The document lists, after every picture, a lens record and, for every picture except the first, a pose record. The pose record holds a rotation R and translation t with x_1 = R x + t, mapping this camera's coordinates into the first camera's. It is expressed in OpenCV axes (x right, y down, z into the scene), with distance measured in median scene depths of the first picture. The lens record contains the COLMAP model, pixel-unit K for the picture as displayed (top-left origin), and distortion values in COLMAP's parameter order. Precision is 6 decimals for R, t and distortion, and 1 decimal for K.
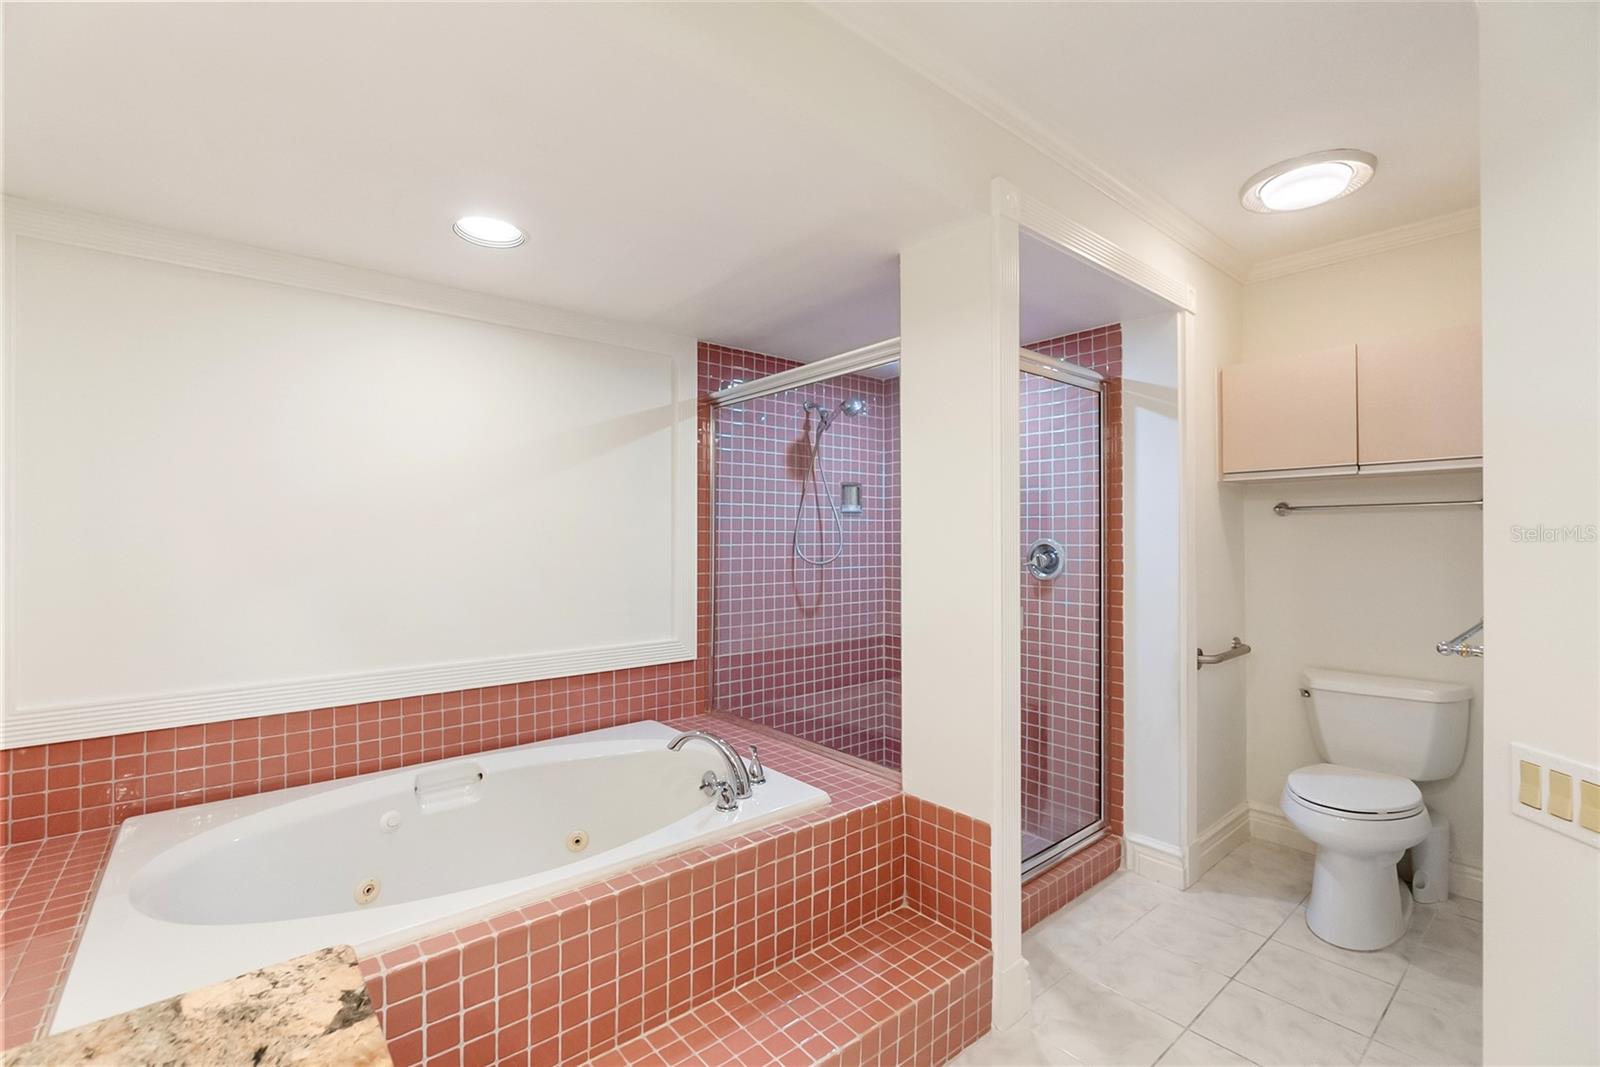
lens RADIAL K [[693.5, 0, 804.9], [0, 693.5, 533.6], [0, 0, 1]] dist [-0.005768, 0.000747]
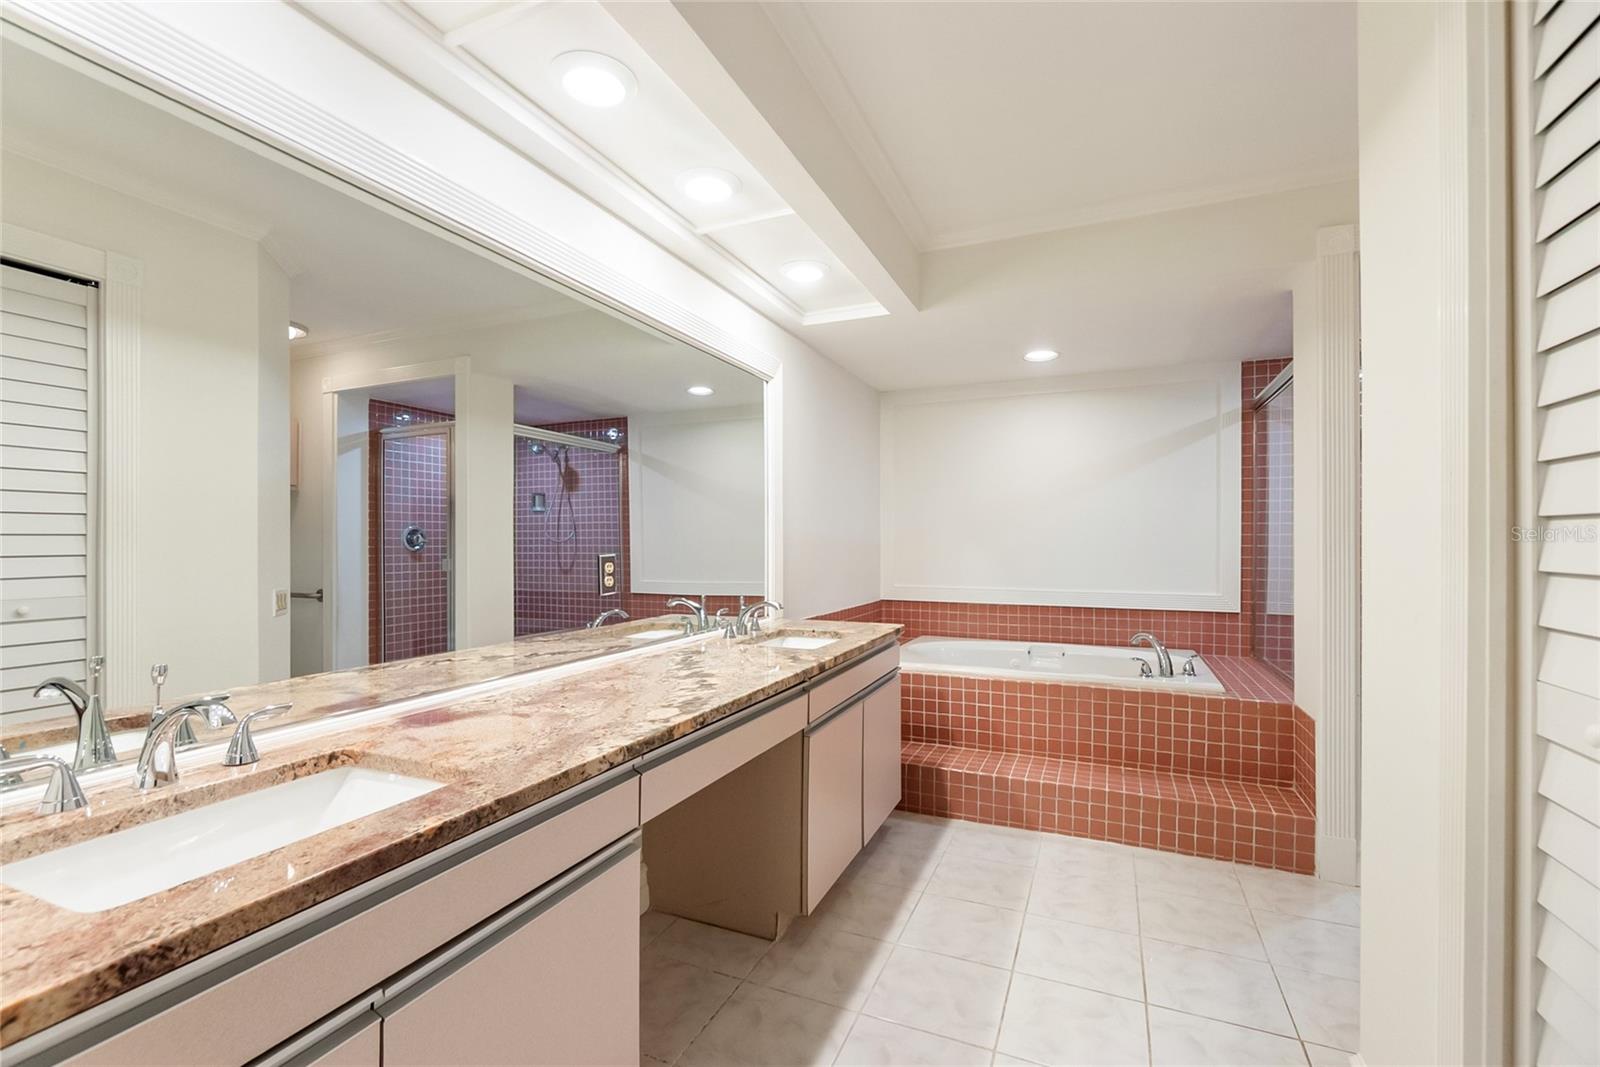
lens RADIAL K [[693.5, 0, 804.9], [0, 693.5, 533.6], [0, 0, 1]] dist [-0.005768, 0.000747]
pose [[0.445269, -0.005914, -0.895377, 0.702022], [-0.000127, 0.999978, -0.006668, 0.050437], [0.895397, 0.003083, 0.445259, -0.314593]]
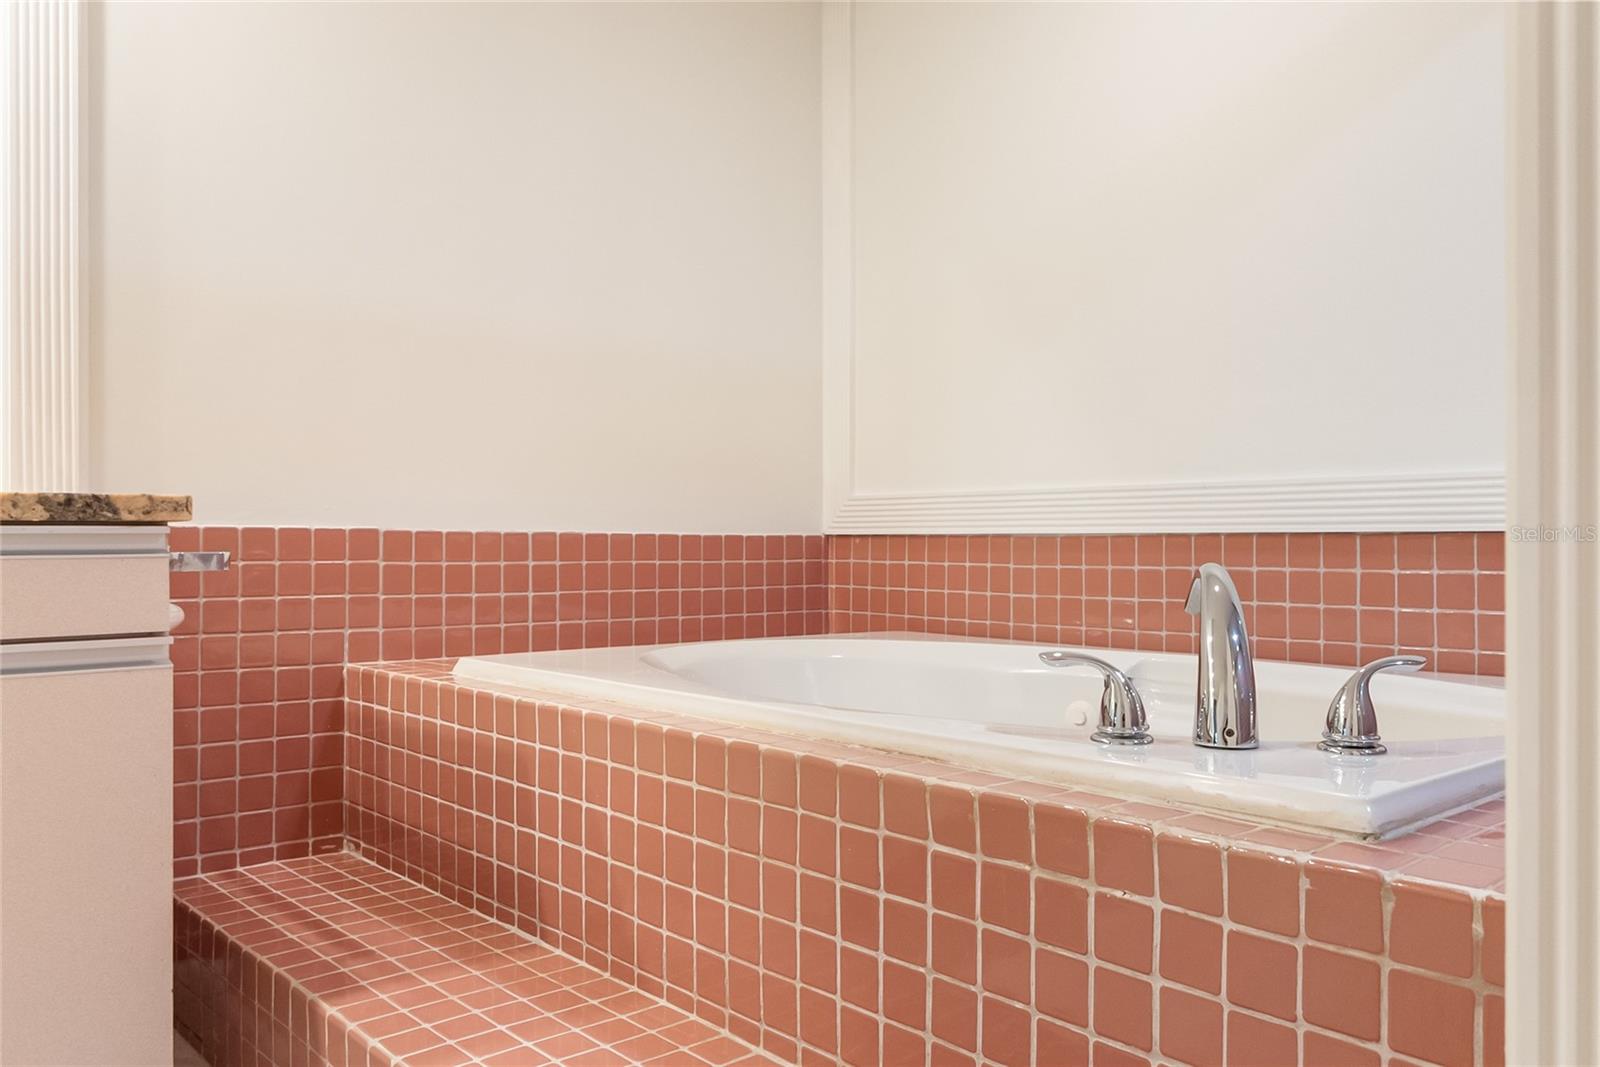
lens RADIAL K [[1254.1, 0, 800.0], [0, 1254.1, 533.5], [0, 0, 1]] dist [-0.001018, -0.000578]
pose [[0.032178, 0.001104, -0.999482, 0.383275], [0.001007, 0.999999, 0.001137, 0.203148], [0.999482, -0.001043, 0.032177, 0.575128]]
